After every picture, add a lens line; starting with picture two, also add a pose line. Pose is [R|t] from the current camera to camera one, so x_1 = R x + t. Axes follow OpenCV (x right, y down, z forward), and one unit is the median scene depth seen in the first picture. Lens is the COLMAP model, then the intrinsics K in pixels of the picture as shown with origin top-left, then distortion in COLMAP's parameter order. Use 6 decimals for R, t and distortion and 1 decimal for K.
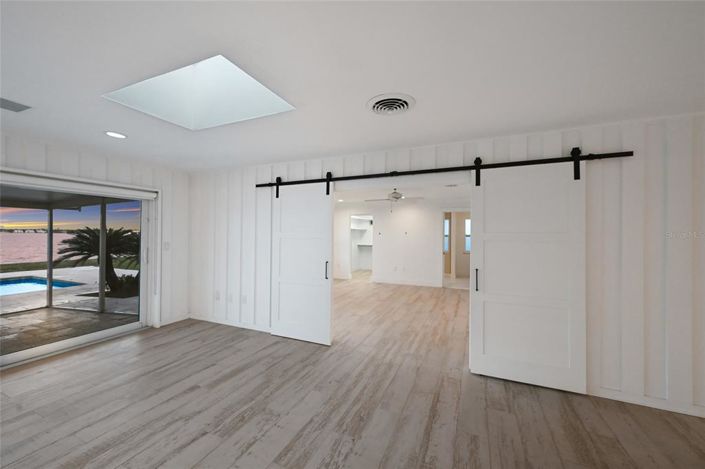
lens RADIAL K [[276.3, 0, 352.5], [0, 276.3, 234.5], [0, 0, 1]] dist [0.001251, 0.000125]
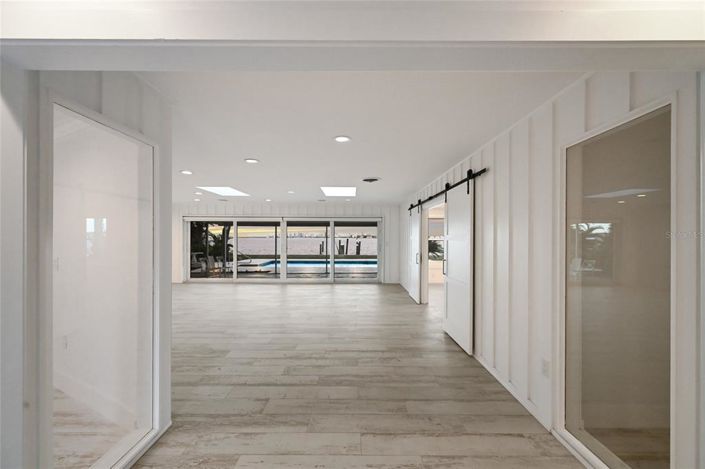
lens RADIAL K [[282.4, 0, 354.3], [0, 282.4, 236.8], [0, 0, 1]] dist [0.001112, 0.000143]
pose [[0.404263, -0.013484, -0.914544, 1.635042], [0.011690, 0.999886, -0.009574, 0.012124], [0.914568, -0.006821, 0.404374, -0.048716]]
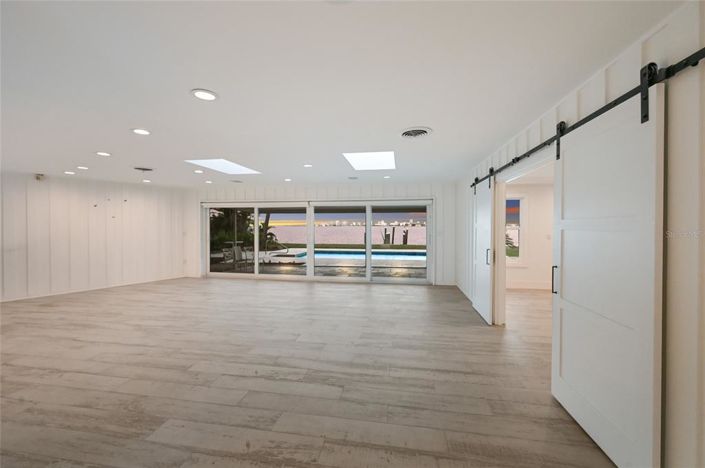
lens RADIAL K [[285.1, 0, 355.9], [0, 285.1, 229.2], [0, 0, 1]] dist [-0.000592, -0.000100]
pose [[0.252289, -0.001147, -0.967651, 1.094178], [0.013508, 0.999906, 0.002336, 0.010792], [0.967558, -0.013660, 0.252281, 0.246750]]
